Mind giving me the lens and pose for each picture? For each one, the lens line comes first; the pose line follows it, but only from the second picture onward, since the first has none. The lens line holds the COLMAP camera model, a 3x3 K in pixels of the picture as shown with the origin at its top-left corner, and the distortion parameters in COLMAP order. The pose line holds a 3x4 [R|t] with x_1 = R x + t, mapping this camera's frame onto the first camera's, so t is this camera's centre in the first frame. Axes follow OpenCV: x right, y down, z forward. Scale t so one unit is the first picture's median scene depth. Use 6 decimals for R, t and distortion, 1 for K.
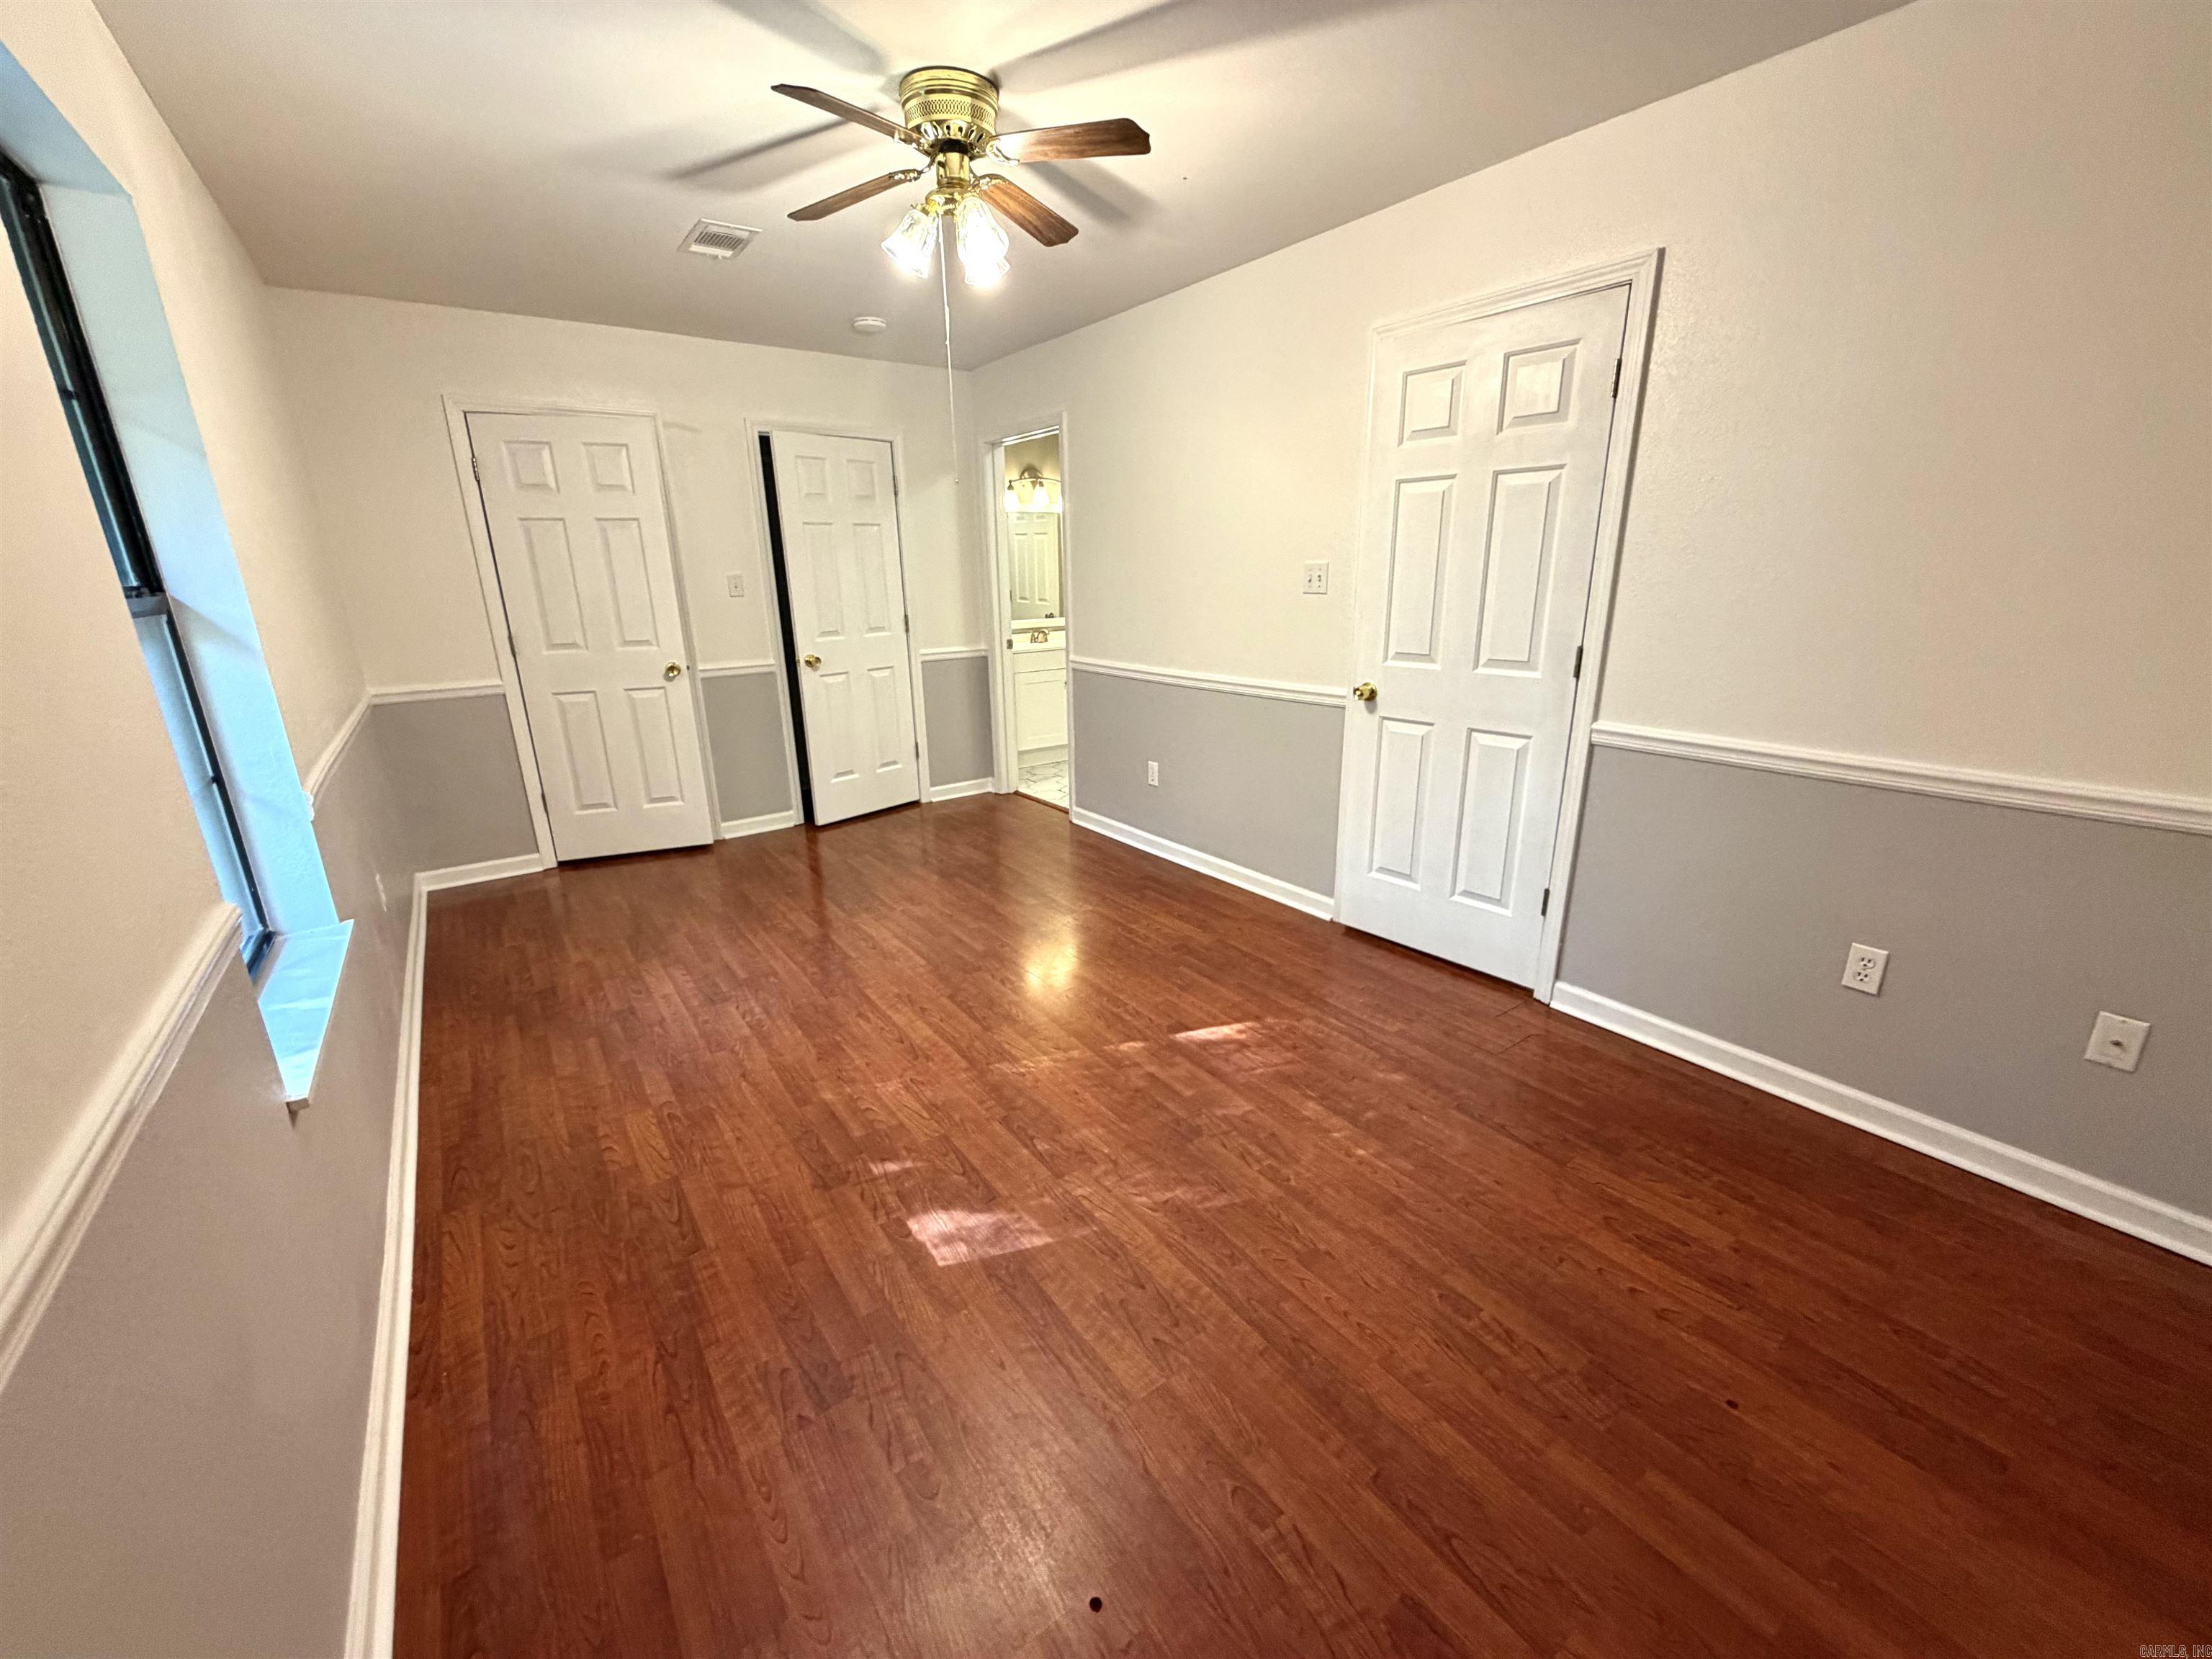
lens RADIAL K [[898.3, 0, 1106.0], [0, 898.3, 829.5], [0, 0, 1]] dist [-0.002198, -0.000501]
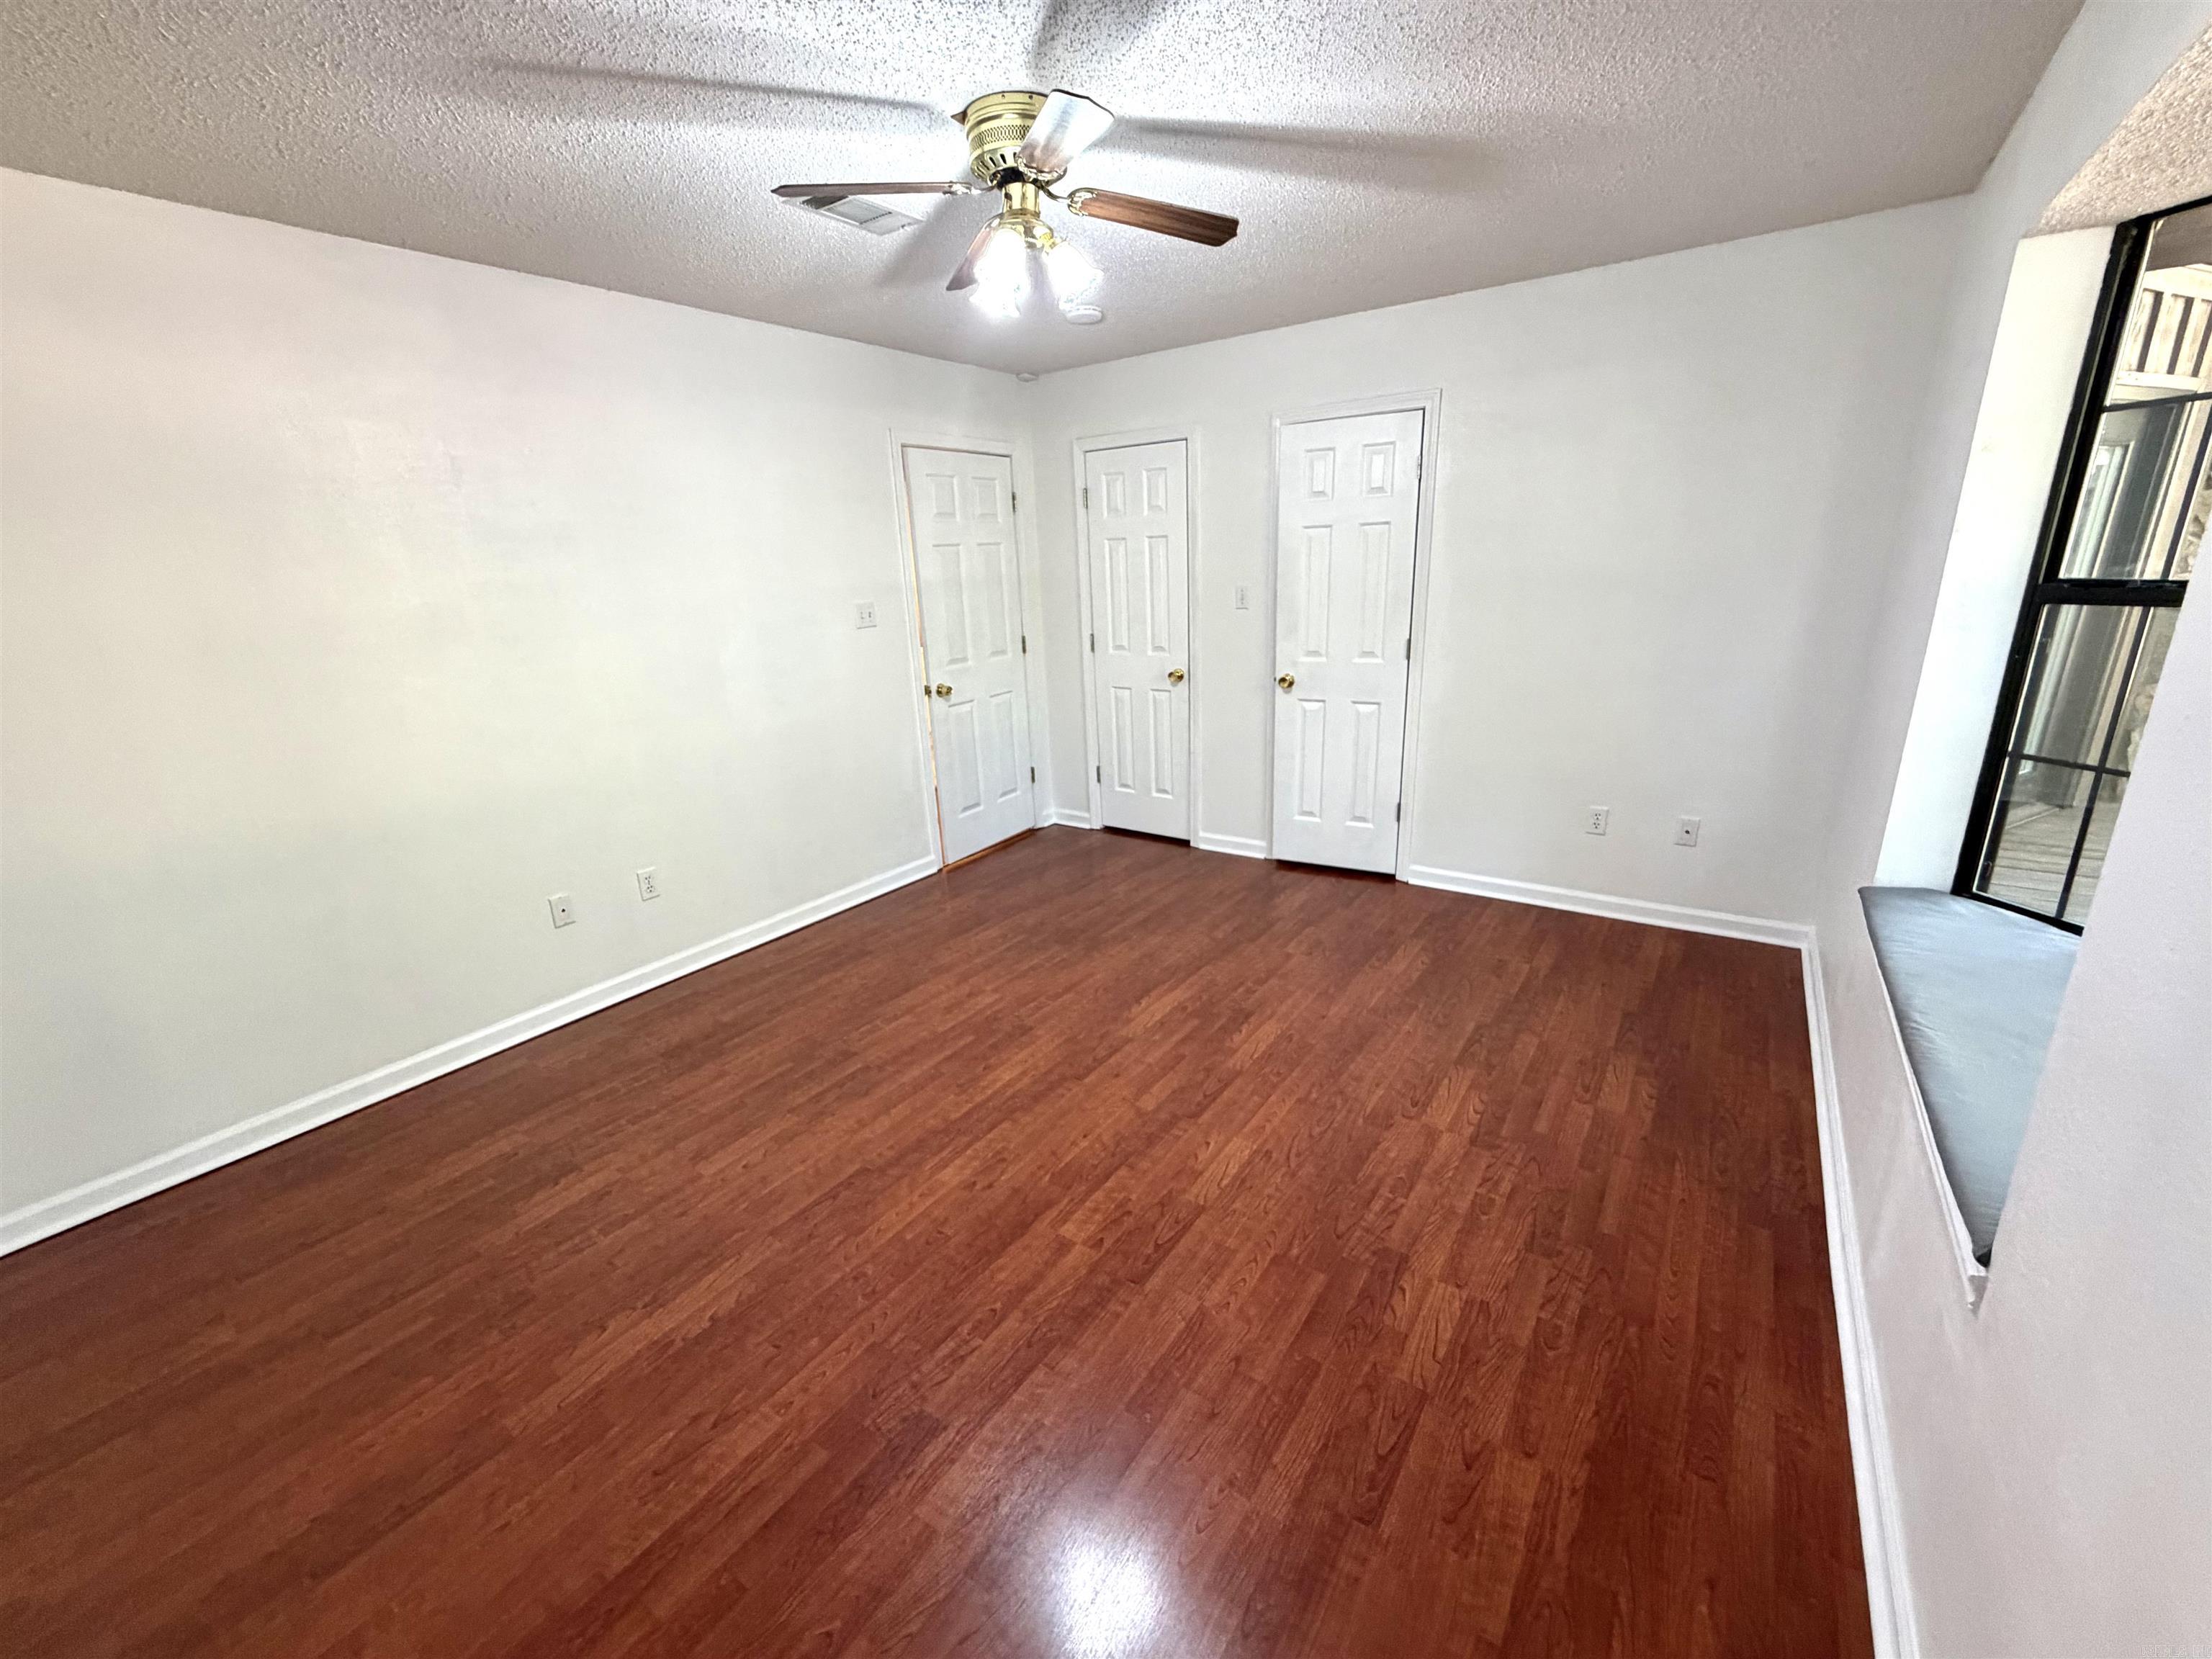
lens RADIAL K [[898.3, 0, 1106.0], [0, 898.3, 829.5], [0, 0, 1]] dist [-0.002198, -0.000501]
pose [[0.340600, 0.258169, -0.904069, 0.493116], [-0.234147, 0.954558, 0.184374, -0.185397], [0.910586, 0.148887, 0.385572, 0.547473]]
